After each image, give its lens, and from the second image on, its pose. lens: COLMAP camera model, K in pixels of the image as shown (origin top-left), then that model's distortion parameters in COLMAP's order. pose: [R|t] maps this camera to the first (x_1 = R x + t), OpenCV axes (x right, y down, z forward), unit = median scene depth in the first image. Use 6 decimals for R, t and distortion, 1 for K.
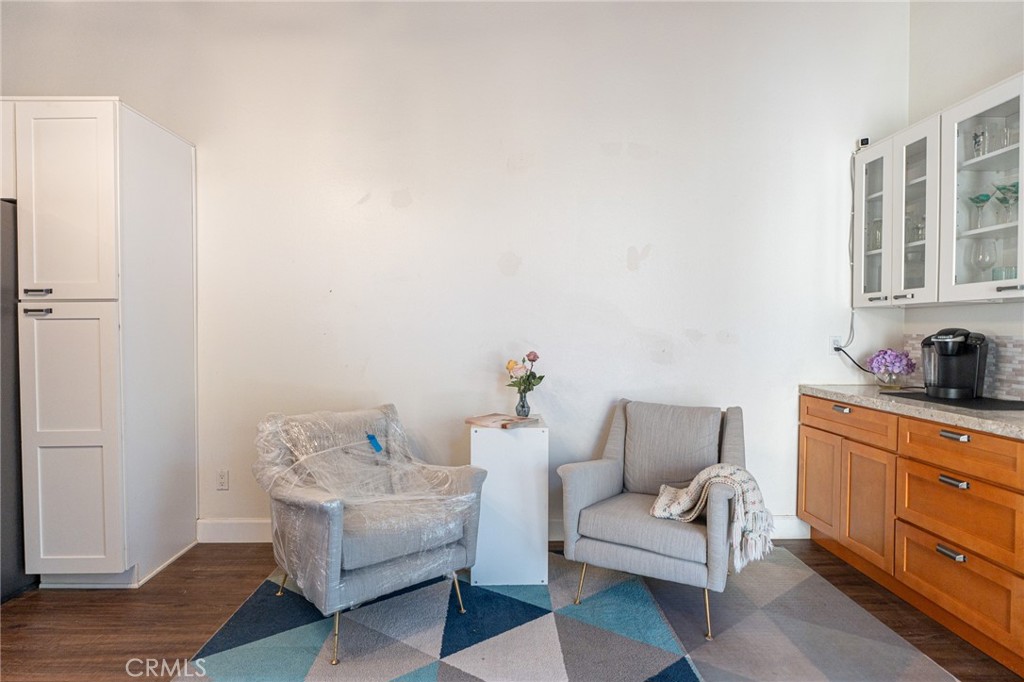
lens RADIAL K [[530.8, 0, 512.0], [0, 530.8, 341.0], [0, 0, 1]] dist [-0.000125, -0.000091]
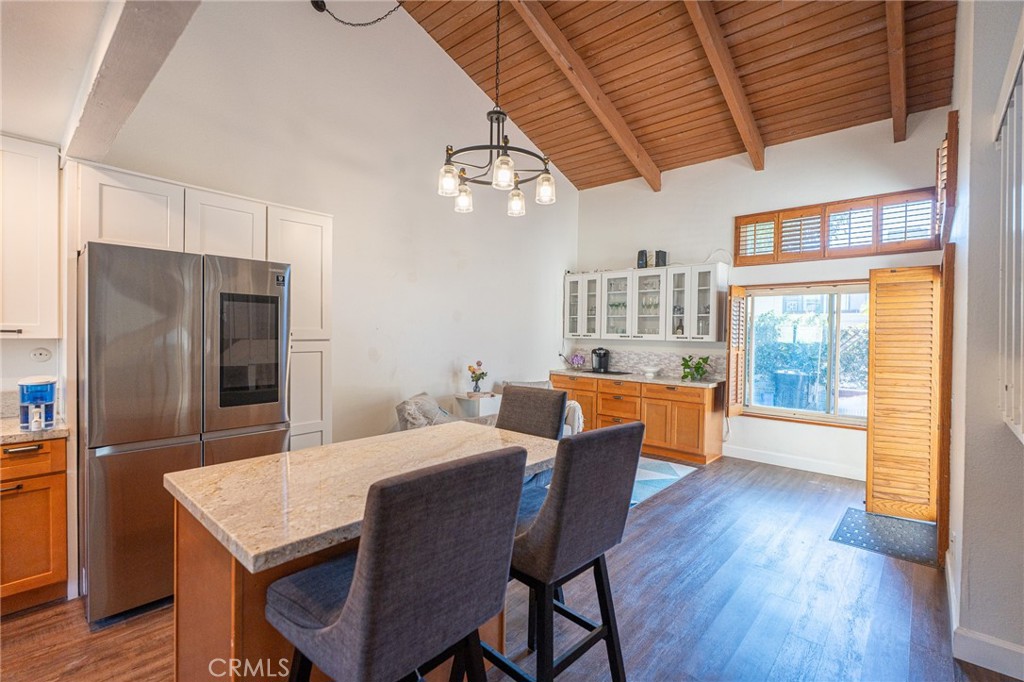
lens RADIAL K [[454.9, 0, 513.8], [0, 454.9, 342.1], [0, 0, 1]] dist [-0.002469, 0.000628]
pose [[0.685128, -0.007981, 0.728379, -1.257448], [-0.001670, 0.999920, 0.012527, -0.082012], [-0.728421, -0.009799, 0.685060, -0.330518]]
